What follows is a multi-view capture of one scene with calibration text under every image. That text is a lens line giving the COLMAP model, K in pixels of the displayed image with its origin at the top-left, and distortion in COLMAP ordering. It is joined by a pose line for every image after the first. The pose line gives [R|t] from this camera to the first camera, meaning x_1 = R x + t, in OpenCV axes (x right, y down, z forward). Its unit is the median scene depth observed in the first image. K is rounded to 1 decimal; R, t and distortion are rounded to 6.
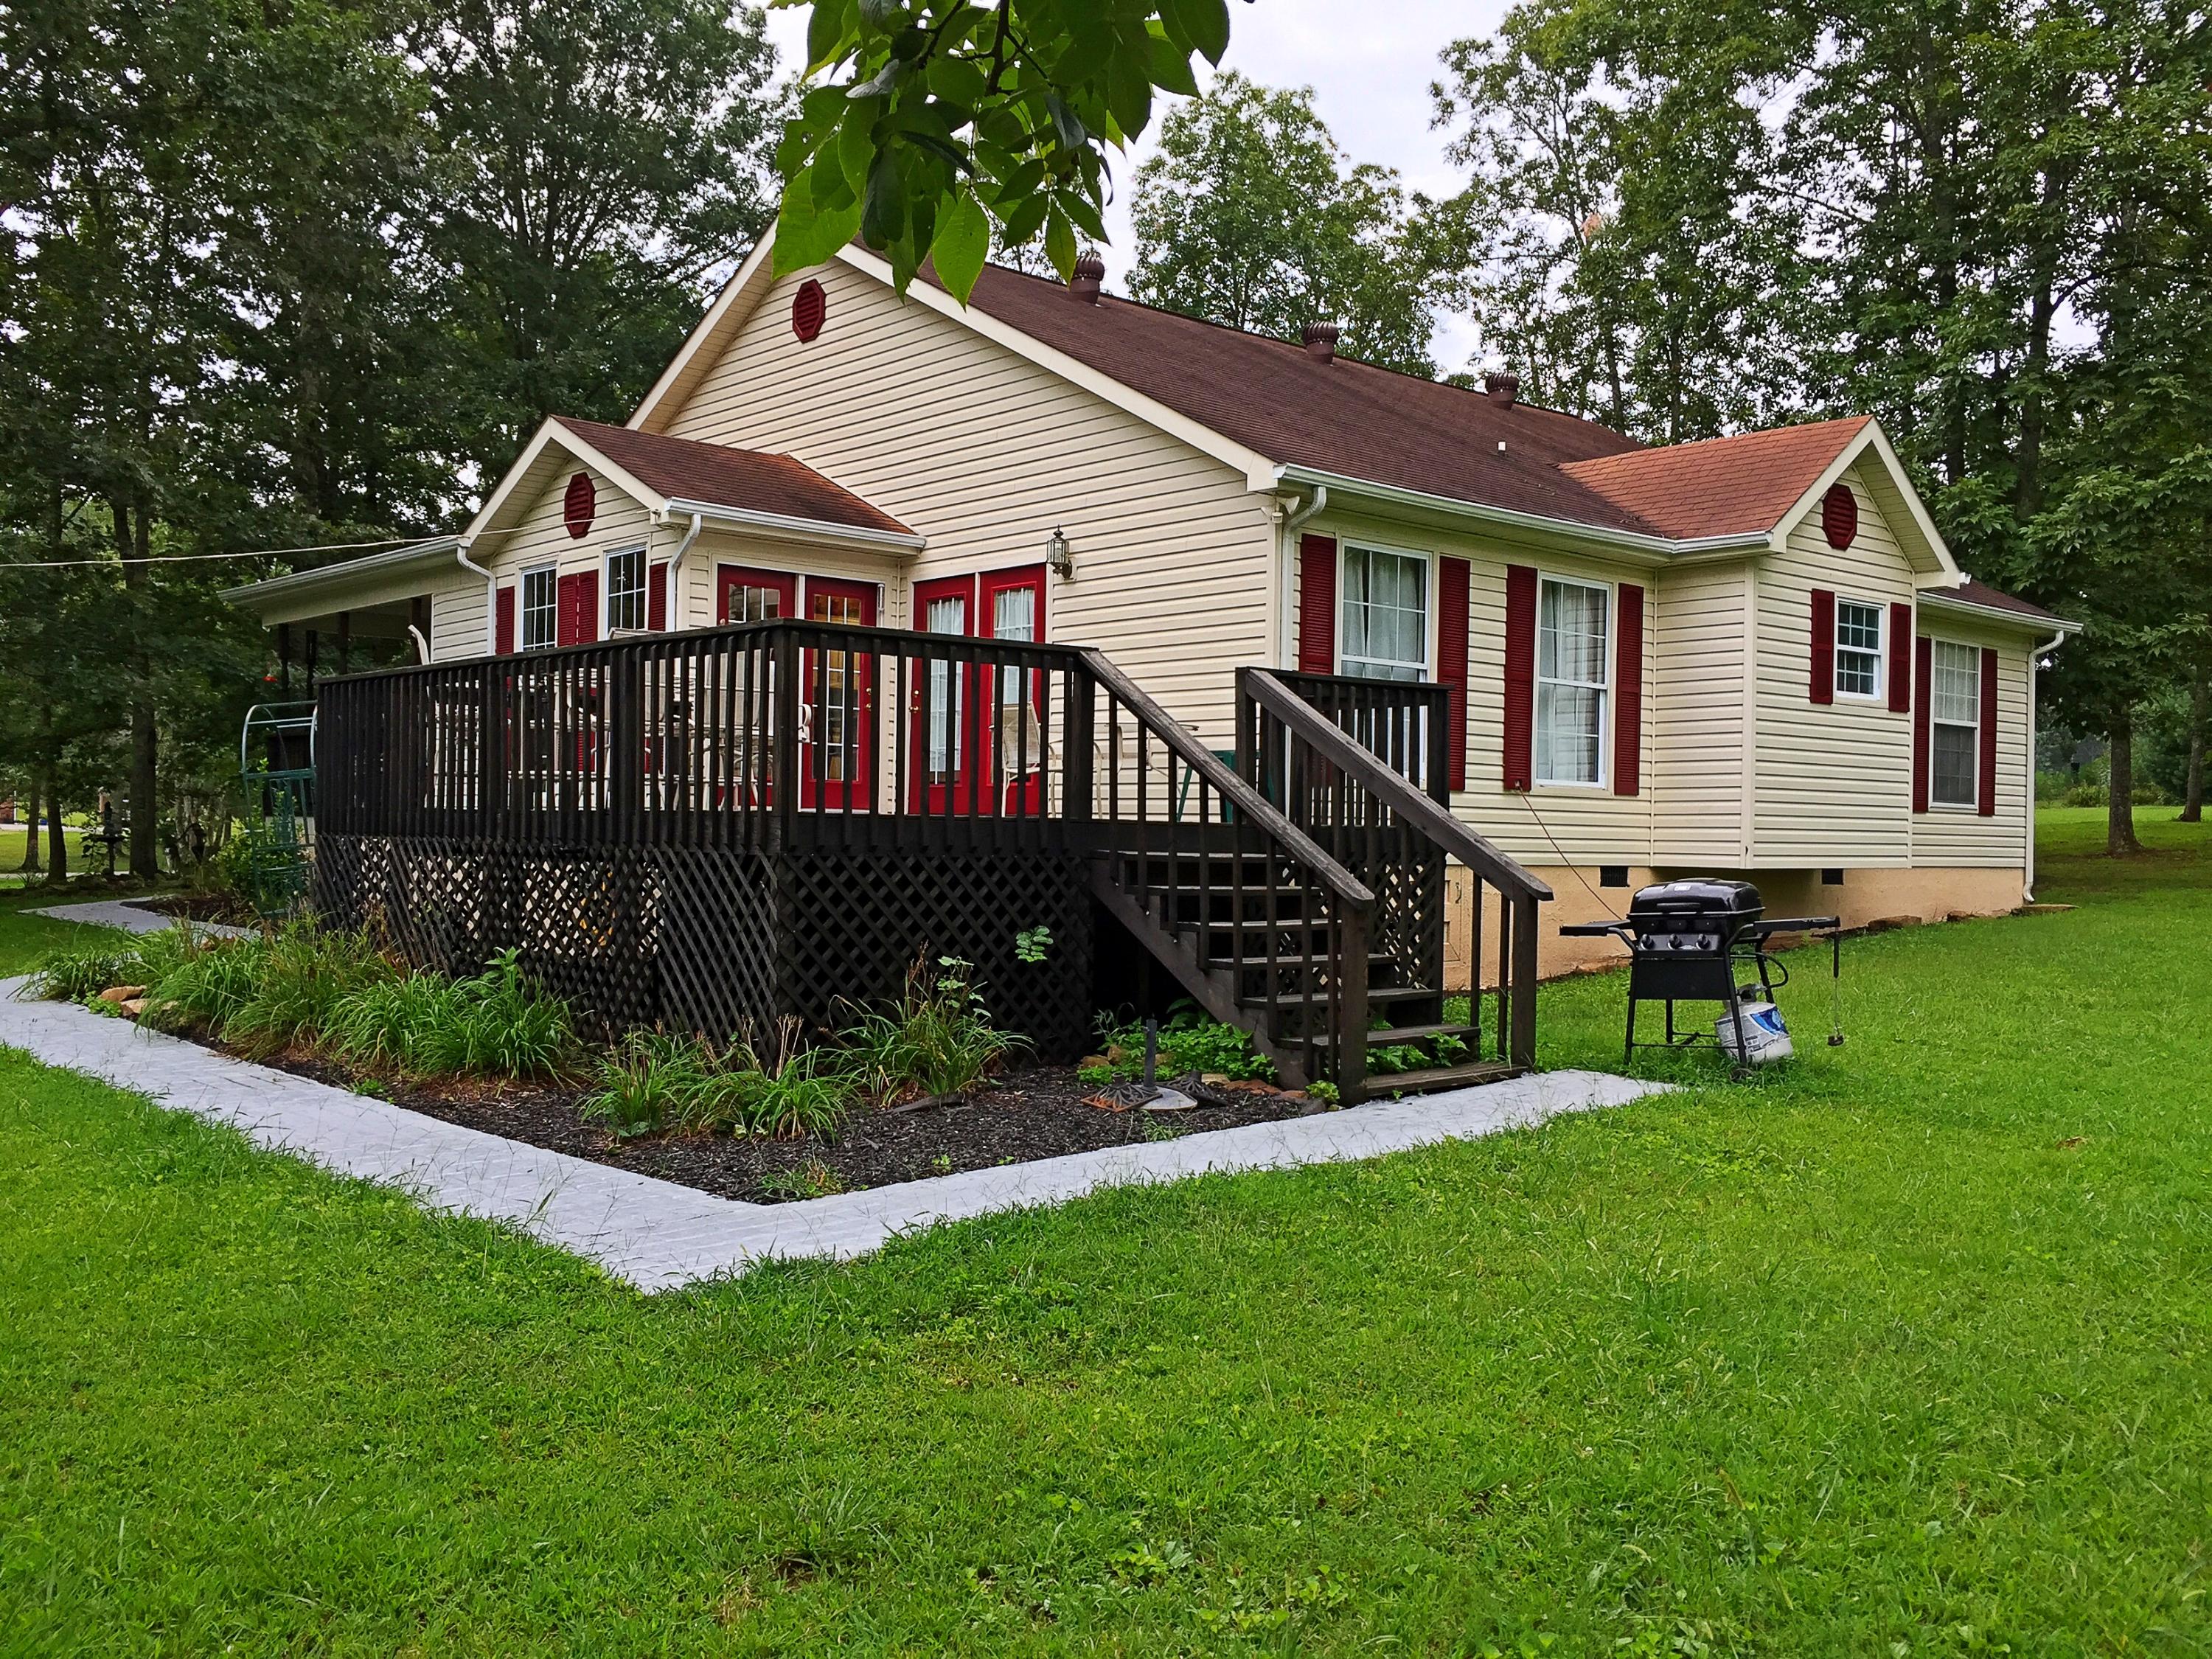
lens RADIAL K [[1888.9, 0, 1106.0], [0, 1888.9, 829.5], [0, 0, 1]] dist [0.064520, -0.003321]
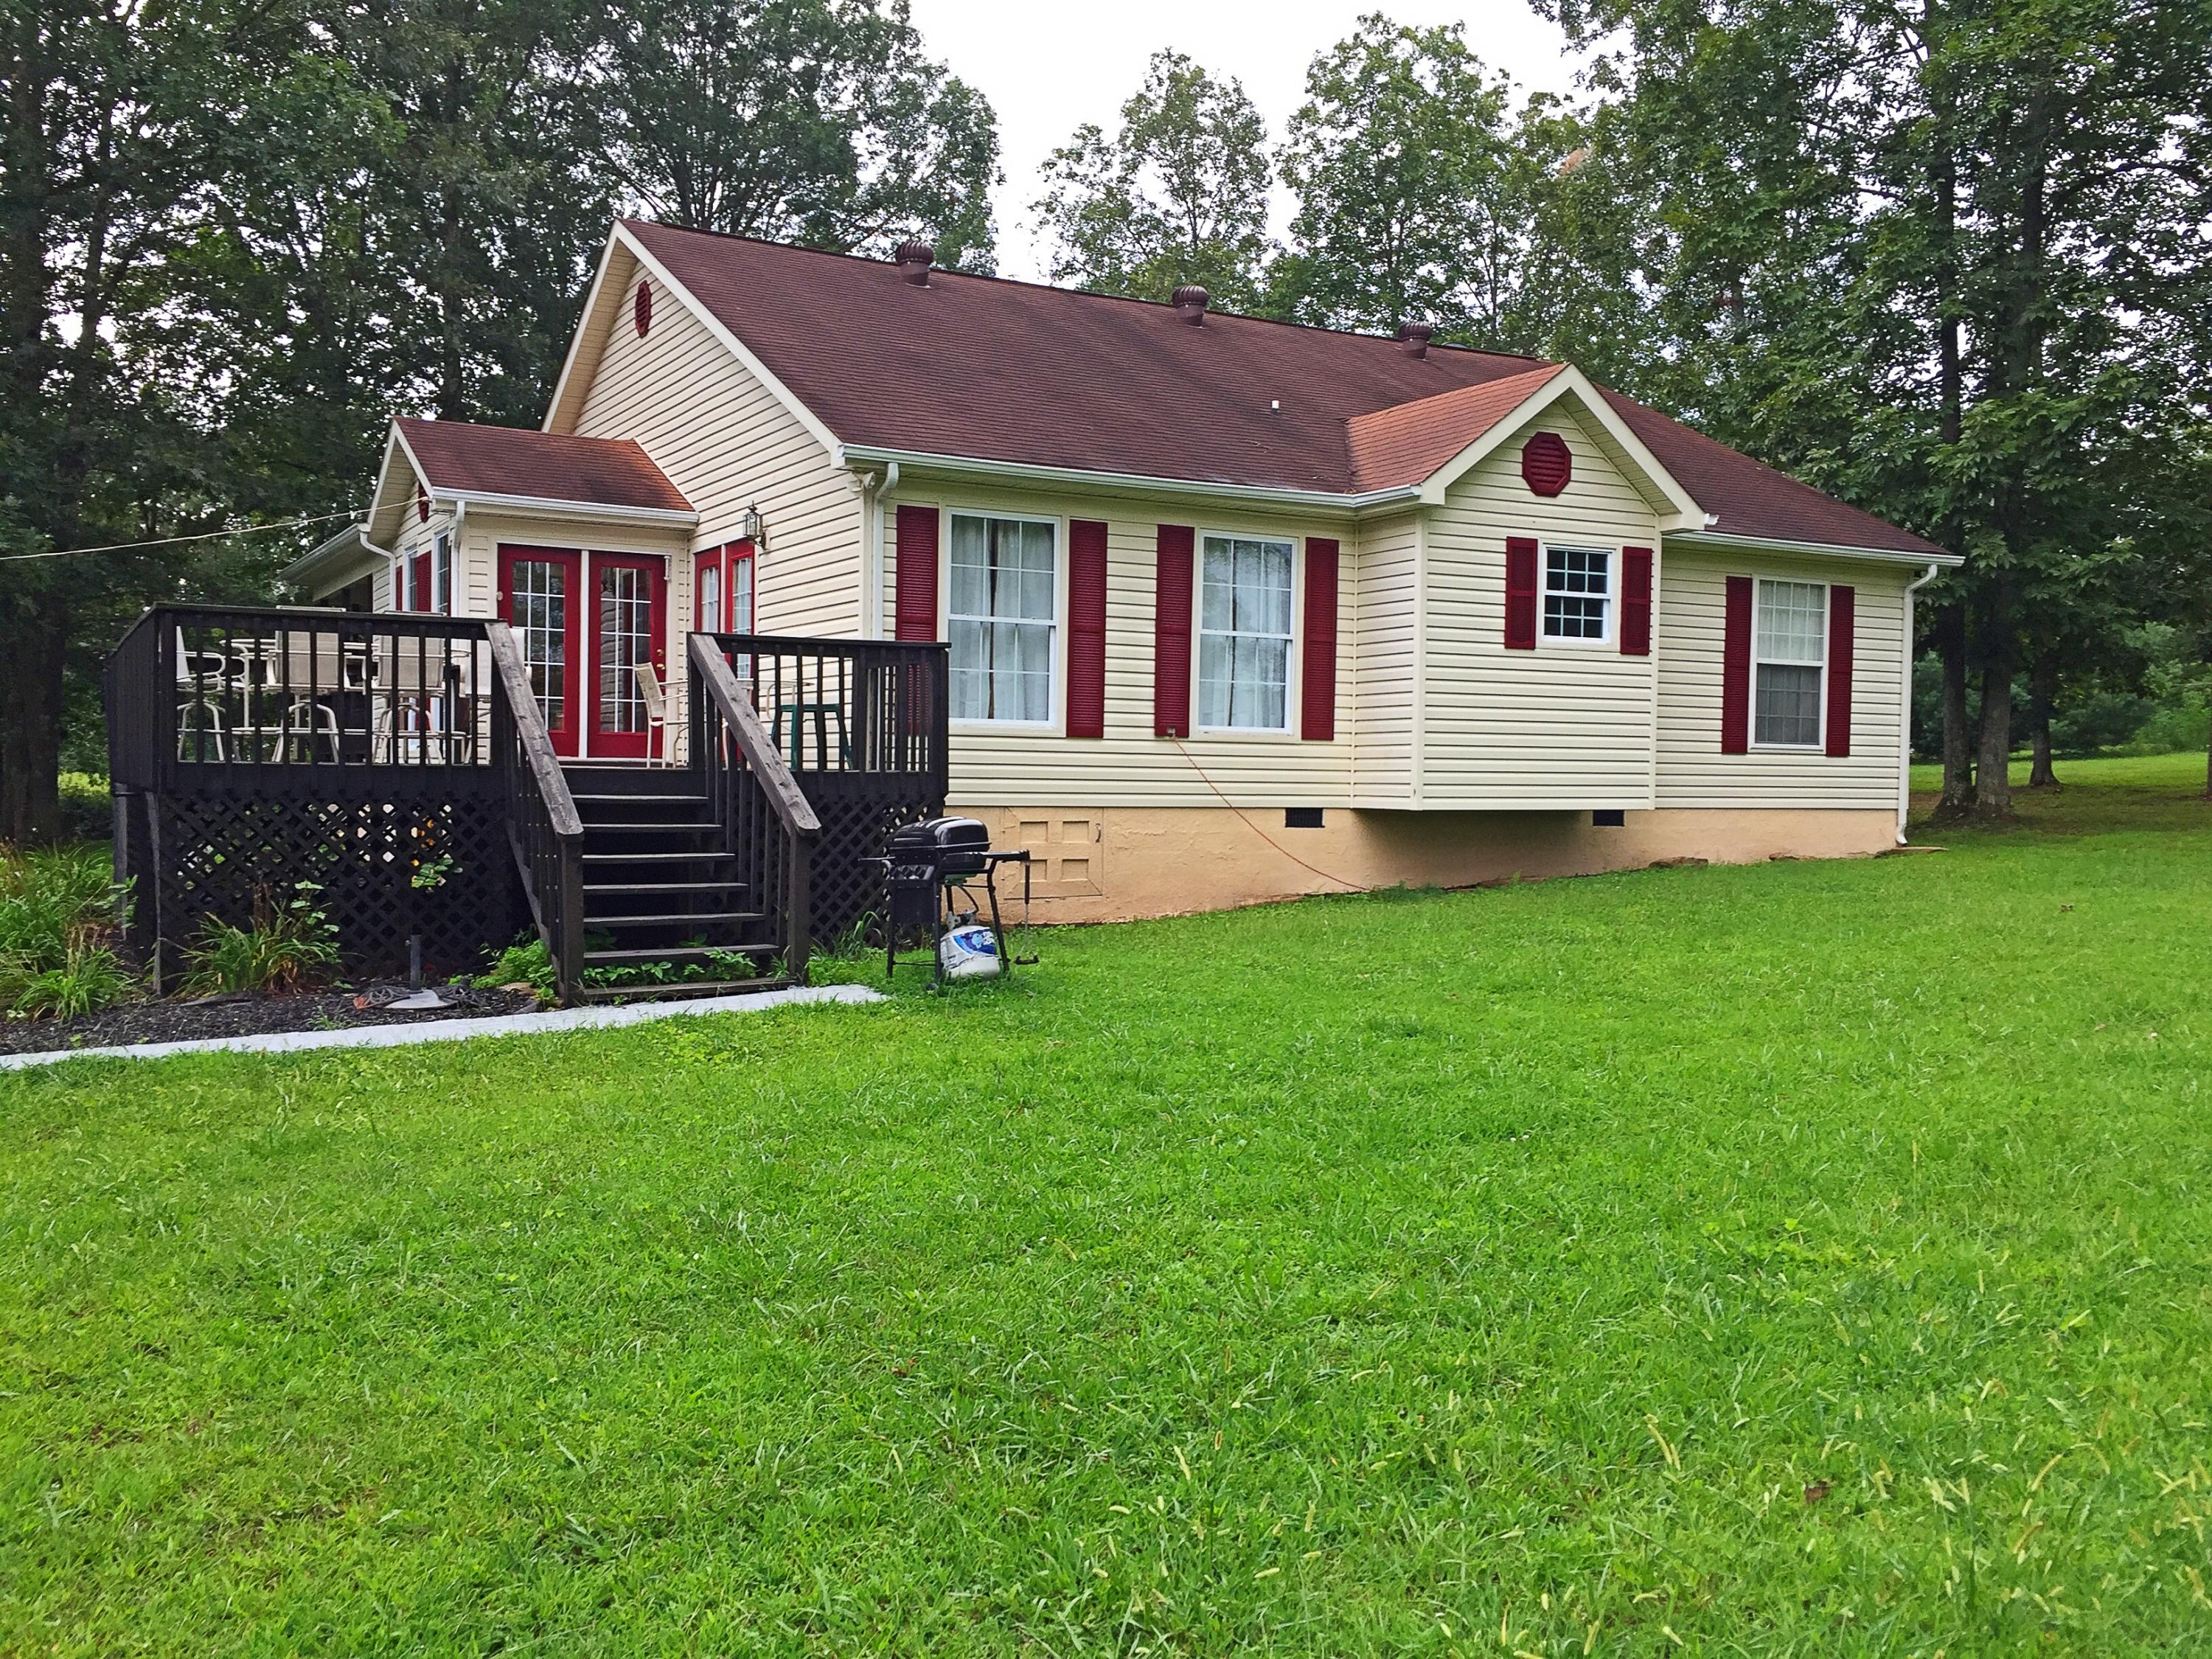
lens RADIAL K [[1888.9, 0, 1106.0], [0, 1888.9, 829.5], [0, 0, 1]] dist [0.064520, -0.003321]
pose [[0.978844, 0.000267, -0.204606, 0.365774], [0.005398, 0.999617, 0.027128, 0.002174], [0.204534, -0.027659, 0.978469, -0.045058]]
